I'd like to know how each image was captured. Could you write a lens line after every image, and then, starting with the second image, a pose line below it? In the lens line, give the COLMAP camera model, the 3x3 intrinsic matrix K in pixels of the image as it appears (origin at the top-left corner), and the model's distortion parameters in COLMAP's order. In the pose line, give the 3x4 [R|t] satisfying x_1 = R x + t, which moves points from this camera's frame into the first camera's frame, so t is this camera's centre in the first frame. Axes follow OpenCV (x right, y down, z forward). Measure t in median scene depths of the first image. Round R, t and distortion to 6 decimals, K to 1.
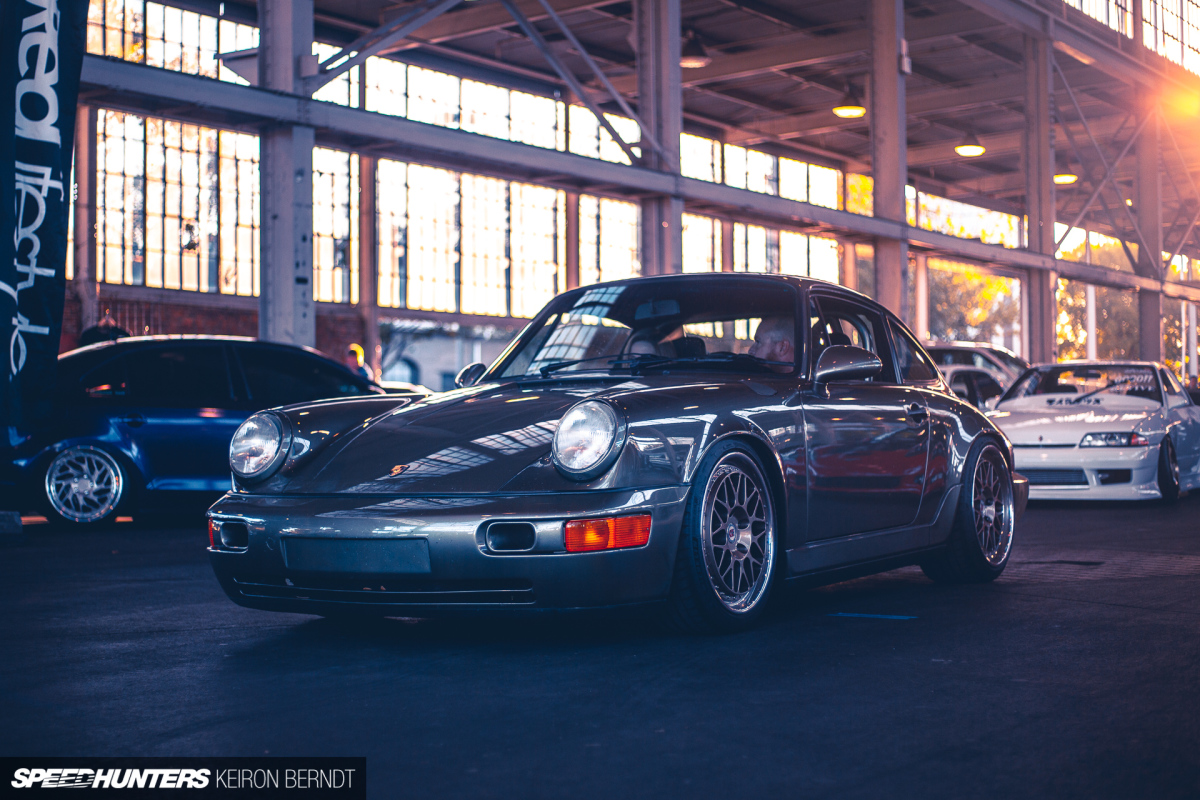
lens RADIAL K [[1713.3, 0, 600.0], [0, 1713.3, 400.0], [0, 0, 1]] dist [-0.105505, -0.092373]
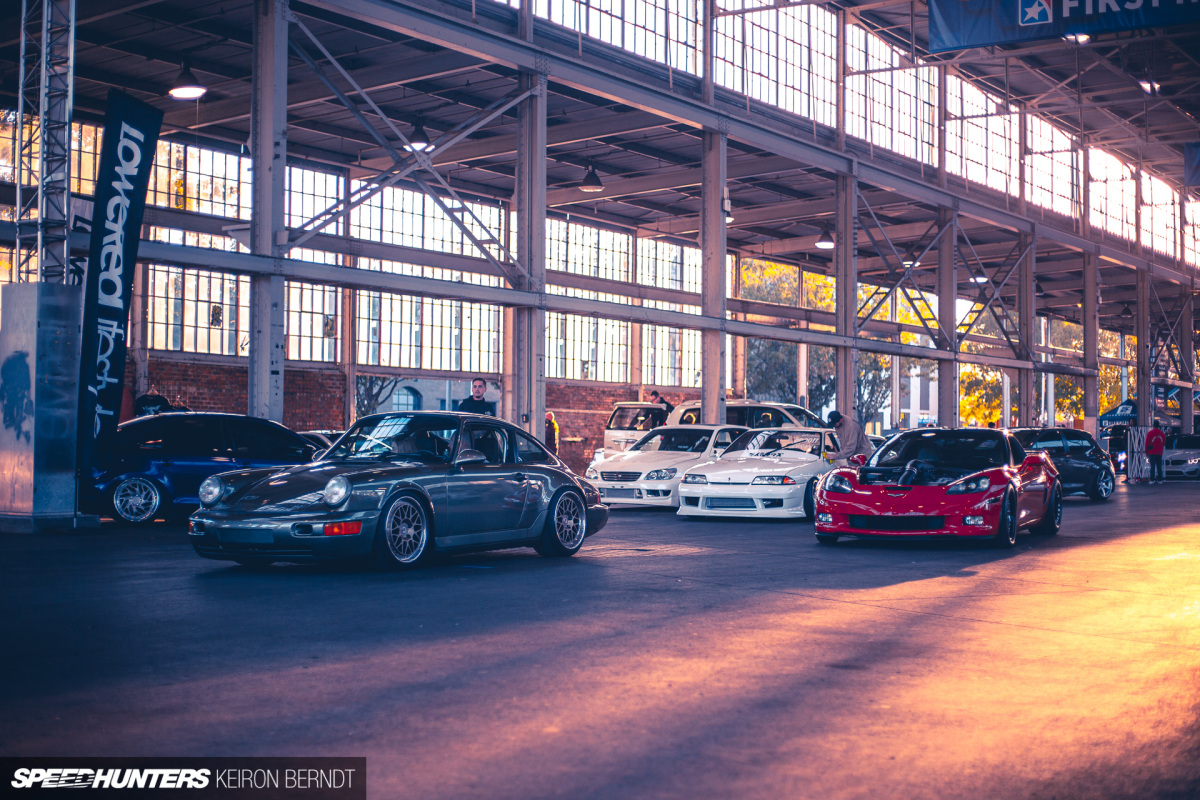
lens RADIAL K [[1511.1, 0, 638.5], [0, 1511.1, 452.7], [0, 0, 1]] dist [-0.097399, 0.032254]
pose [[0.999486, 0.015702, 0.027943, 0.134162], [-0.016289, 0.999649, 0.020884, -0.031279], [-0.027605, -0.021329, 0.999391, -0.438743]]
